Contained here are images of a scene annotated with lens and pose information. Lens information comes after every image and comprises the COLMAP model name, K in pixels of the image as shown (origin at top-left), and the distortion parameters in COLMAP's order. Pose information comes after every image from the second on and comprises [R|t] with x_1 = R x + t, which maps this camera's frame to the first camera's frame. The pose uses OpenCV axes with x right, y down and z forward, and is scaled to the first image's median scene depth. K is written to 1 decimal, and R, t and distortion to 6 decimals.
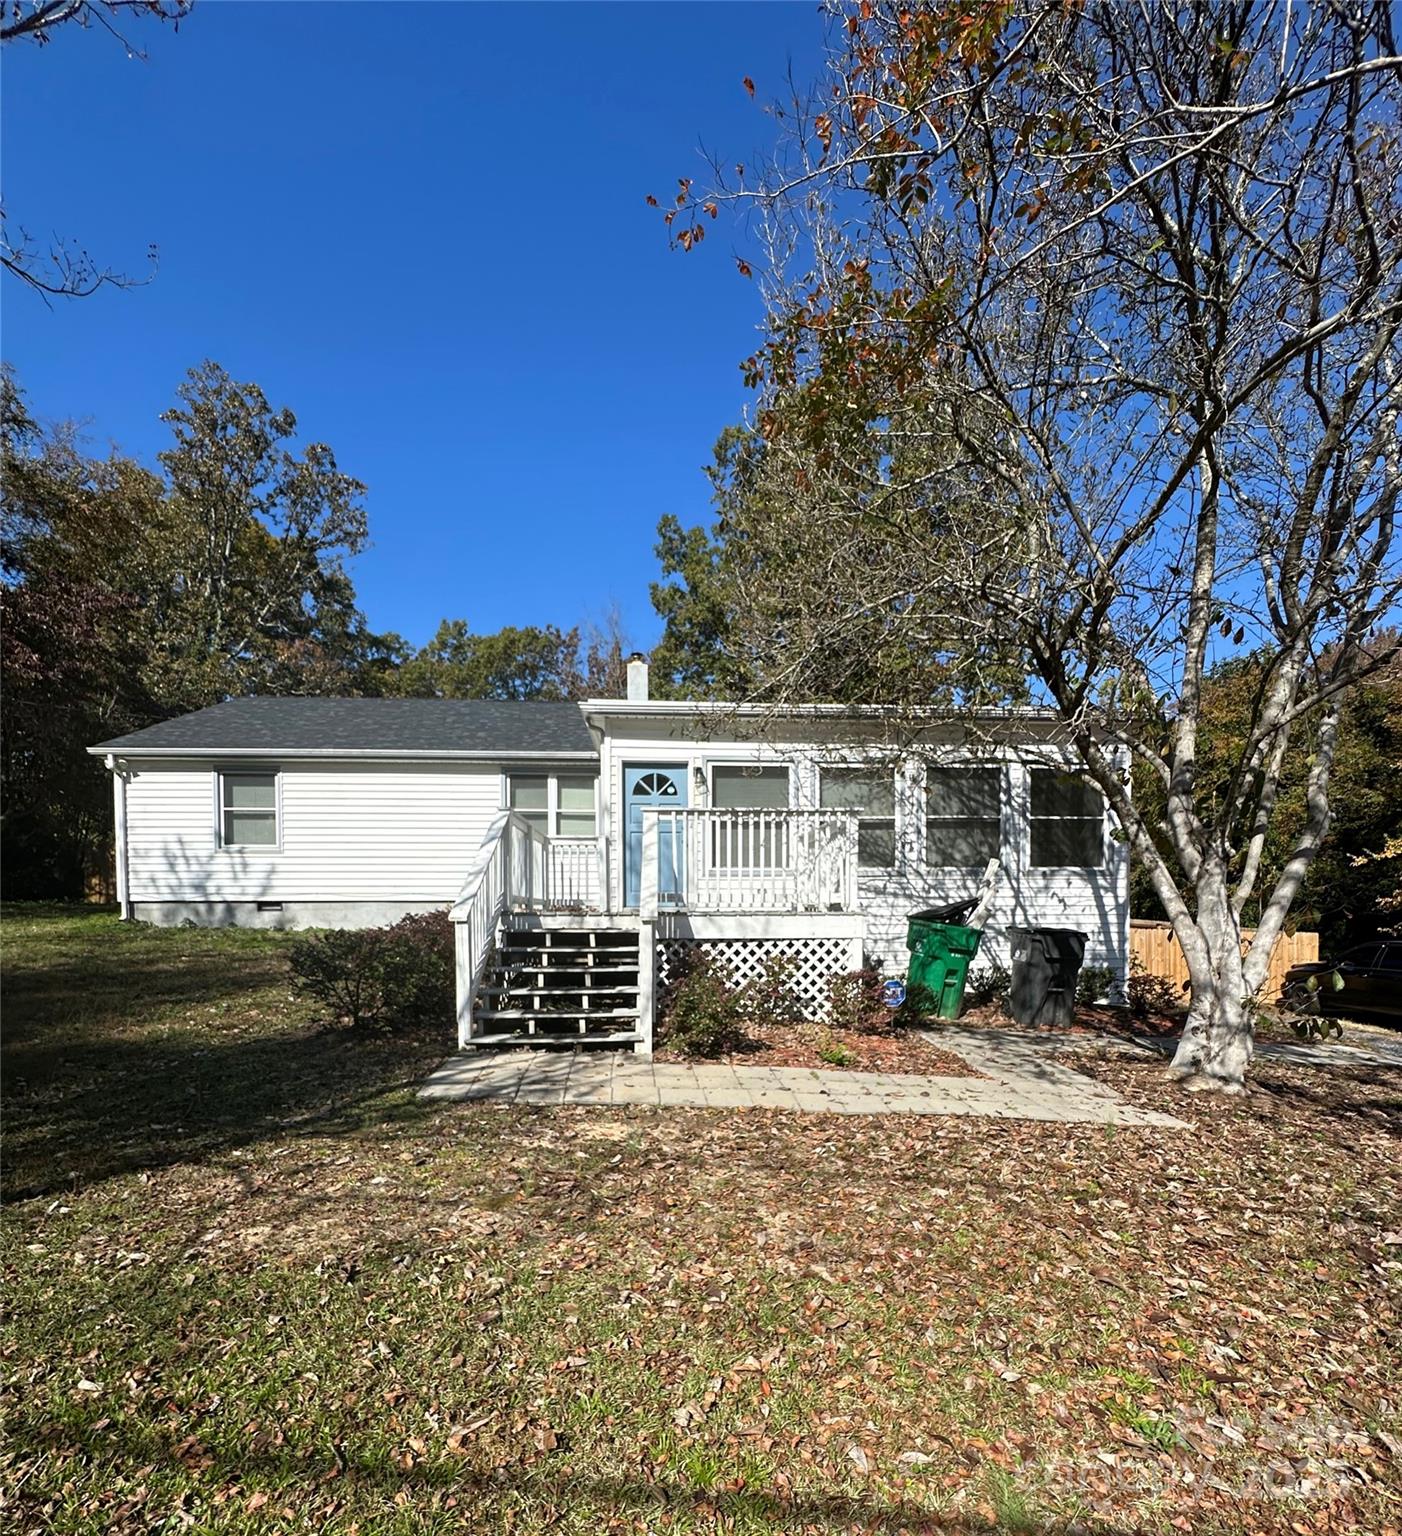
lens RADIAL K [[722.3, 0, 702.1], [0, 722.3, 936.6], [0, 0, 1]] dist [-0.002348, -0.000171]
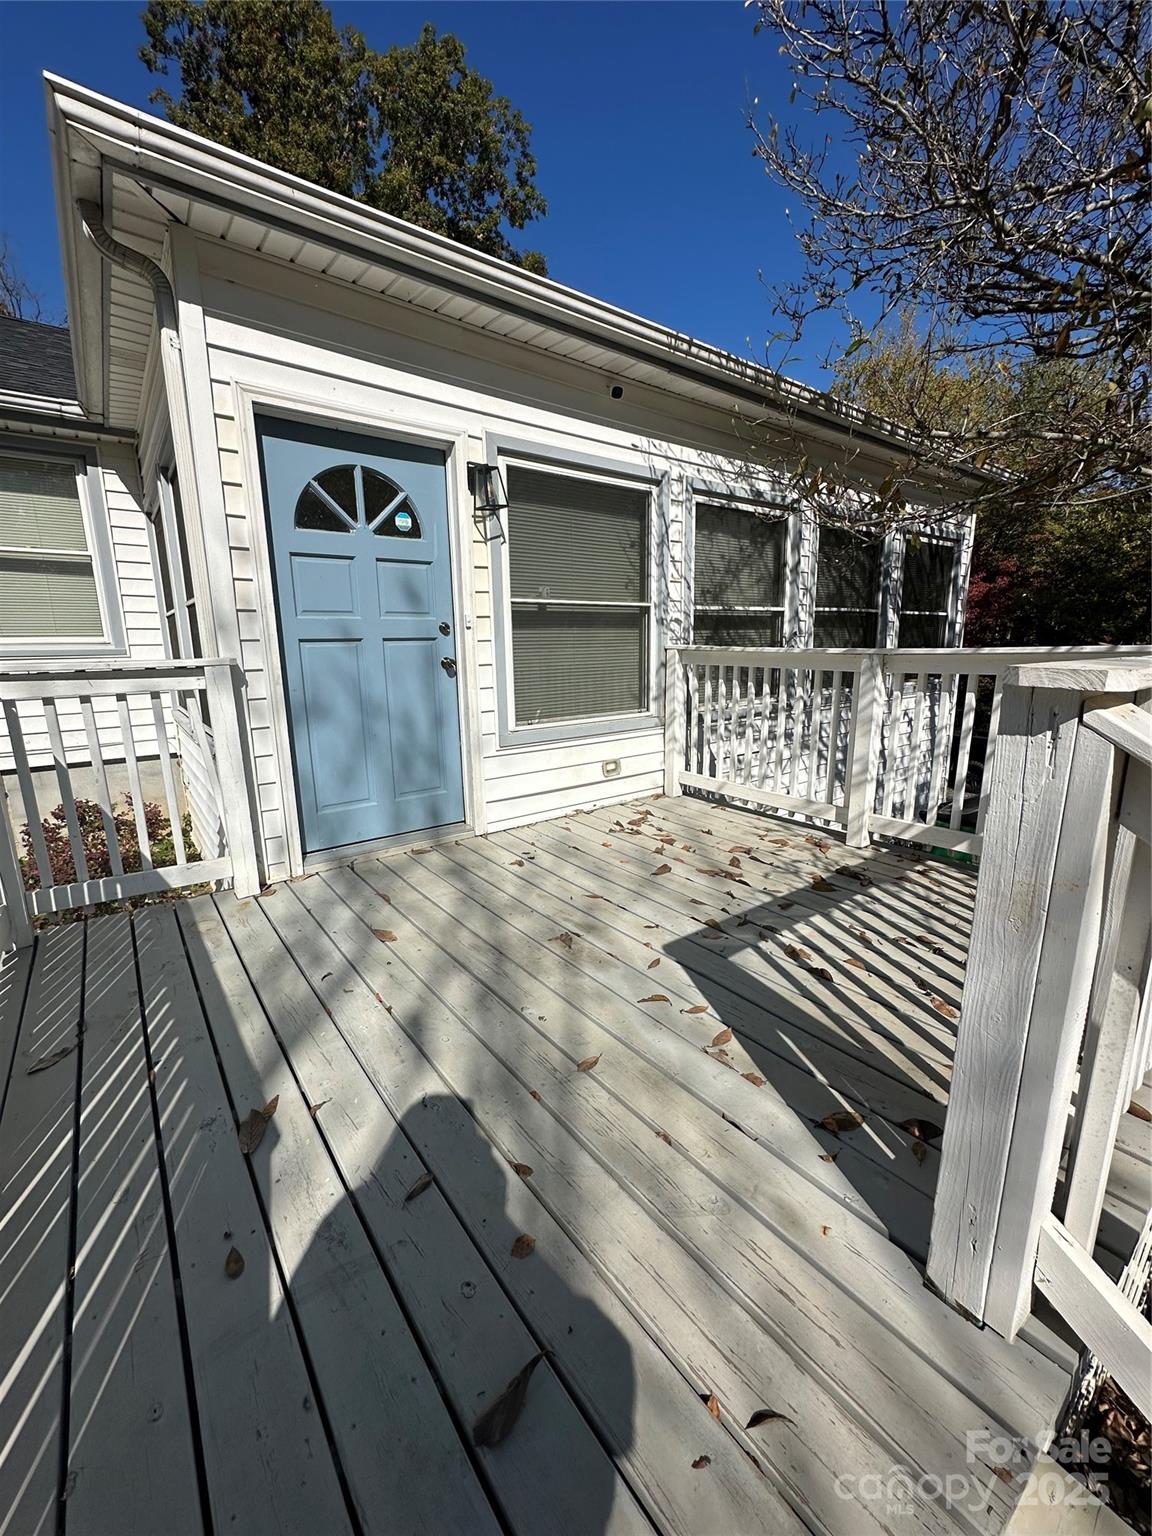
lens RADIAL K [[613.3, 0, 575.1], [0, 613.3, 767.8], [0, 0, 1]] dist [-0.007622, 0.001587]
pose [[0.834656, -0.121436, 0.537217, -0.137595], [0.033766, 0.984838, 0.170158, -0.118221], [-0.549735, -0.123884, 0.826102, 0.619296]]
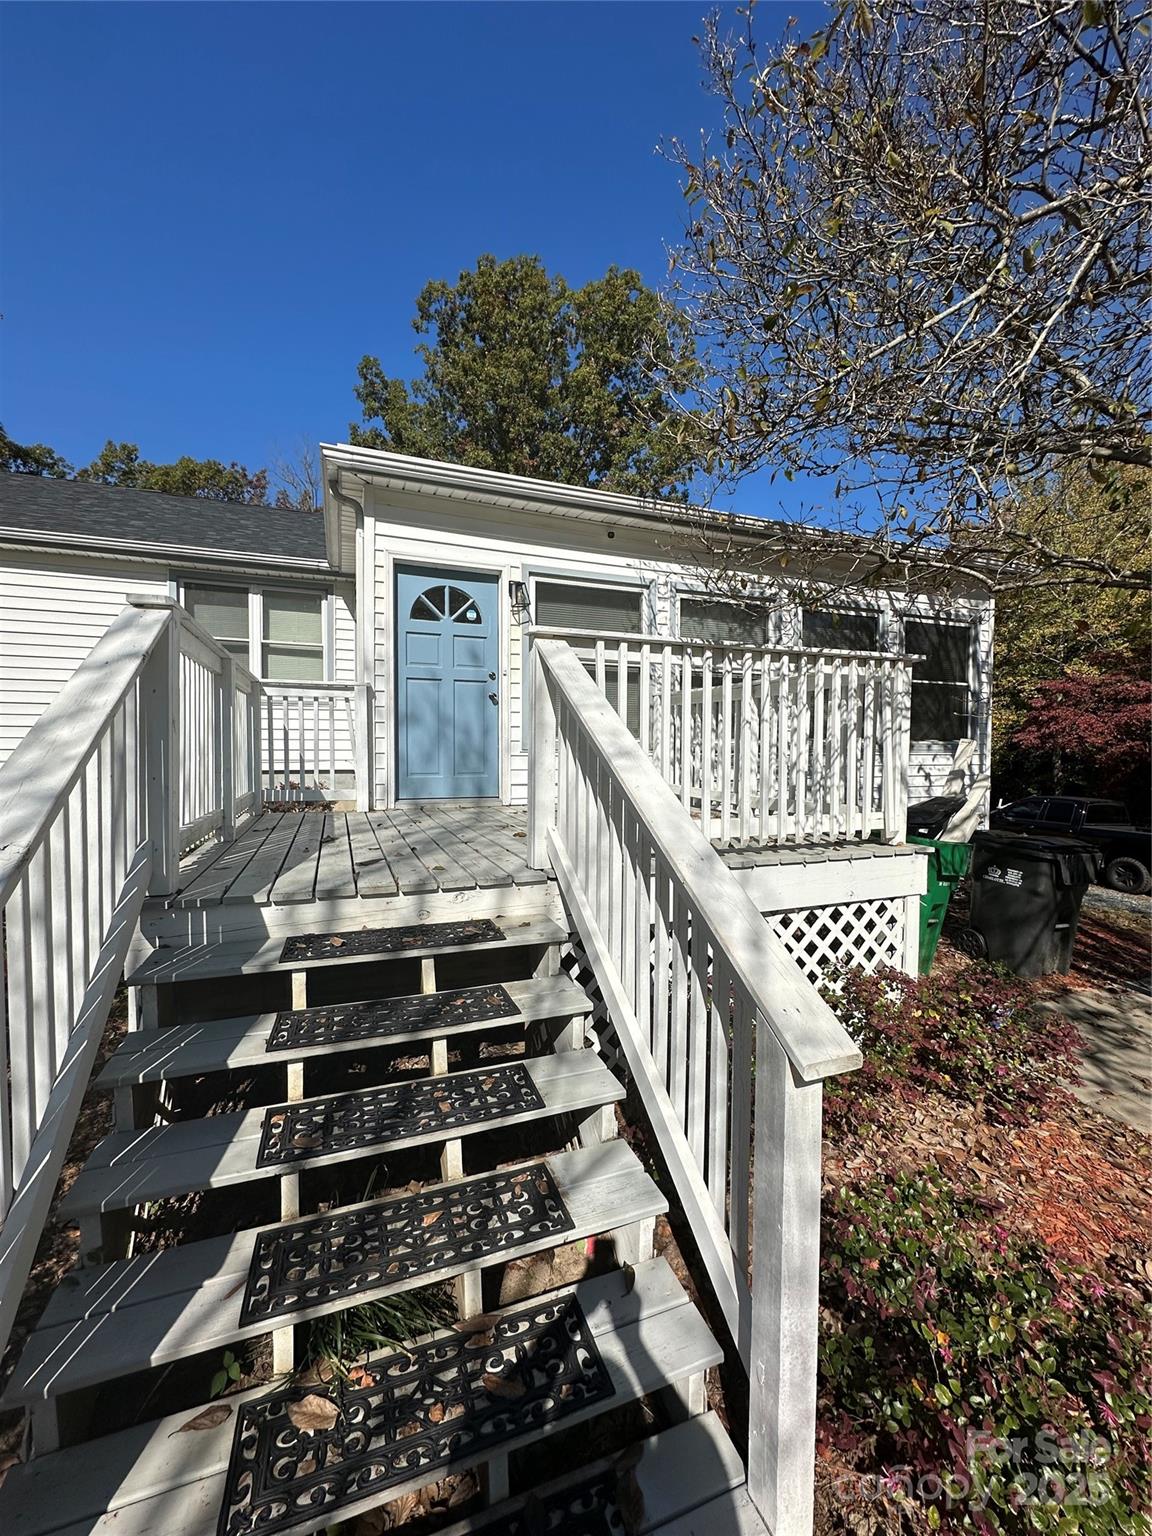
lens RADIAL K [[613.3, 0, 575.1], [0, 613.3, 767.8], [0, 0, 1]] dist [-0.007622, 0.001587]
pose [[0.954947, -0.003897, 0.296751, -0.105754], [0.004332, 0.999990, -0.000808, -0.061293], [-0.296745, 0.002057, 0.954955, 0.416187]]
